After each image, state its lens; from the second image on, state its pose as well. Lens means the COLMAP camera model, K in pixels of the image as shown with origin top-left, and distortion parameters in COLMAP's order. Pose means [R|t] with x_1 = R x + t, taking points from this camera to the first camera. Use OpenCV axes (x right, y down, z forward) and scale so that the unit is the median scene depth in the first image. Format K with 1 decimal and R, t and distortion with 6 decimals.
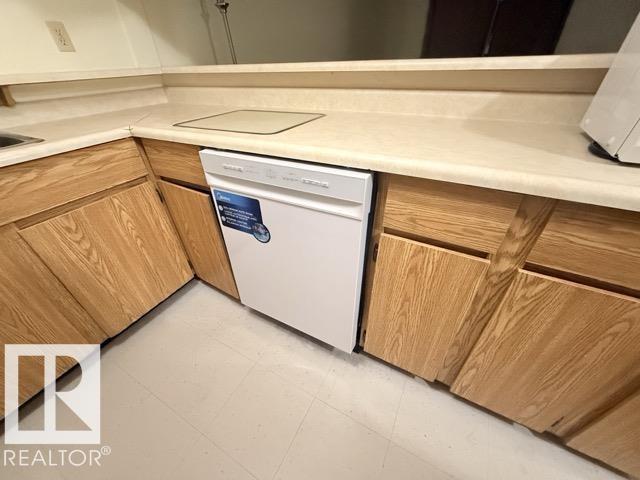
lens RADIAL K [[254.2, 0, 317.3], [0, 254.2, 239.4], [0, 0, 1]] dist [-0.001877, -0.000092]
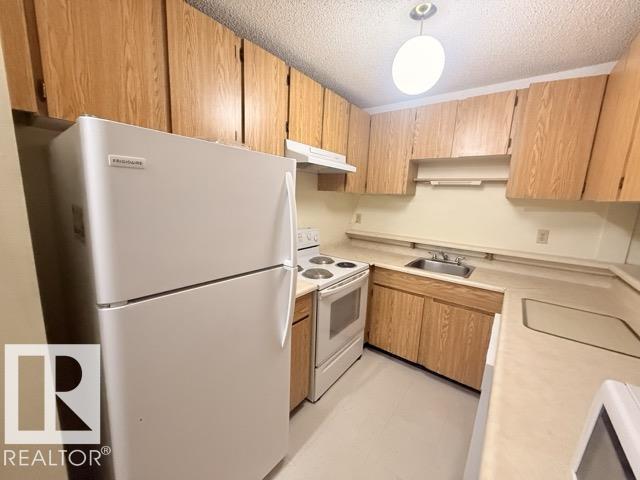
lens RADIAL K [[254.2, 0, 316.1], [0, 254.2, 241.1], [0, 0, 1]] dist [-0.001877, -0.000092]
pose [[-0.152762, 0.196985, -0.968432, 1.009625], [-0.602208, 0.758428, 0.249262, -0.323238], [0.783587, 0.621276, 0.002767, -0.206625]]
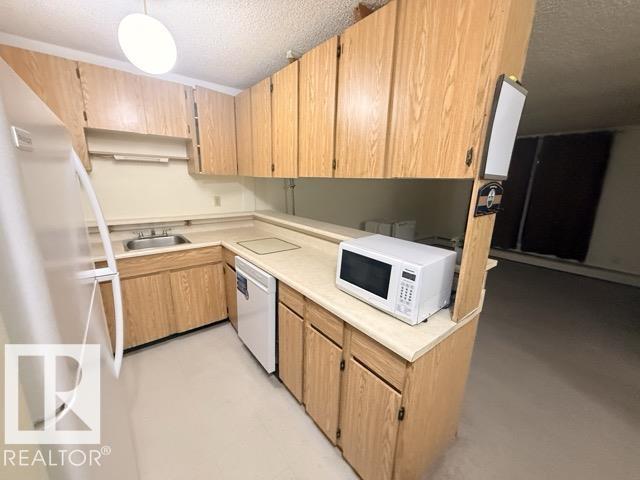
lens RADIAL K [[254.2, 0, 318.8], [0, 254.2, 240.7], [0, 0, 1]] dist [-0.001877, -0.000092]
pose [[0.922658, 0.141287, -0.358804, 0.921469], [-0.264104, 0.909509, -0.321001, 0.078609], [0.280983, 0.390936, 0.876480, -0.806675]]
